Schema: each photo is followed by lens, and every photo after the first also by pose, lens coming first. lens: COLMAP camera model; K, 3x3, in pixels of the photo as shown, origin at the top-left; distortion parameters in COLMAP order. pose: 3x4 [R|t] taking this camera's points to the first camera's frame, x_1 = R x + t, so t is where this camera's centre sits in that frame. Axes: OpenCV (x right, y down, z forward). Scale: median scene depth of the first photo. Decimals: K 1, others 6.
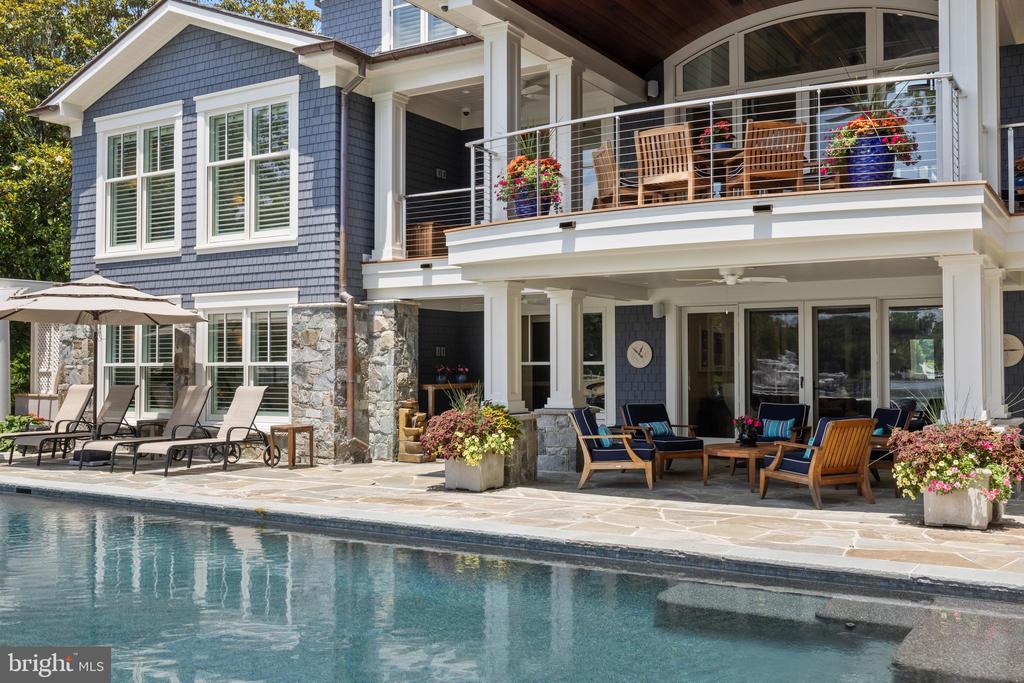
lens RADIAL K [[998.0, 0, 509.2], [0, 998.0, 337.6], [0, 0, 1]] dist [0.002573, 0.000000]
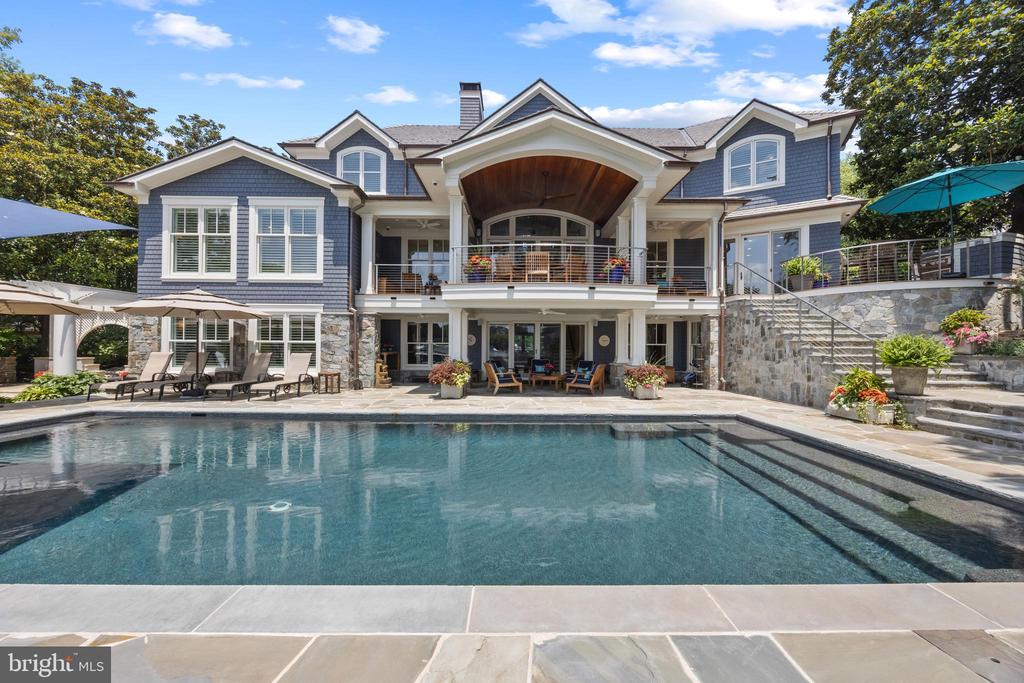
lens RADIAL K [[397.6, 0, 512.7], [0, 397.6, 344.2], [0, 0, 1]] dist [-0.000350, 0.000160]
pose [[0.842588, 0.011219, 0.538442, -0.319616], [-0.025874, 0.999472, 0.019665, 0.005152], [-0.537937, -0.030502, 0.842433, 0.118069]]
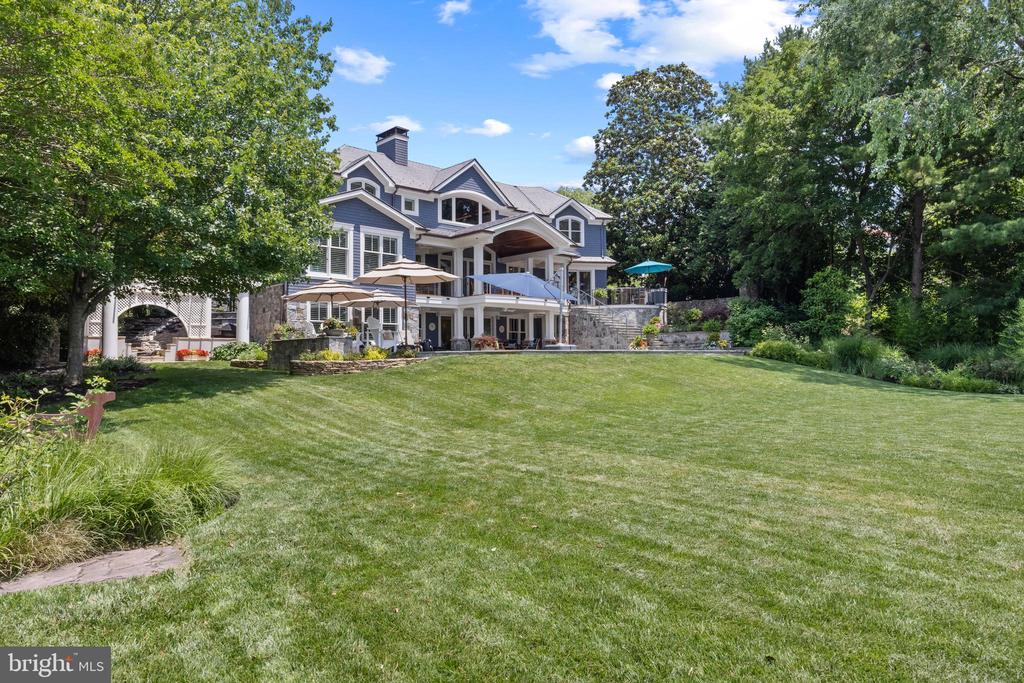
lens RADIAL K [[647.6, 0, 513.4], [0, 647.6, 343.9], [0, 0, 1]] dist [-0.000659, -0.000068]
pose [[0.252182, 0.024796, 0.967362, -2.075787], [-0.019880, 0.999593, -0.020439, 0.121831], [-0.967475, -0.014077, 0.252573, 0.152617]]
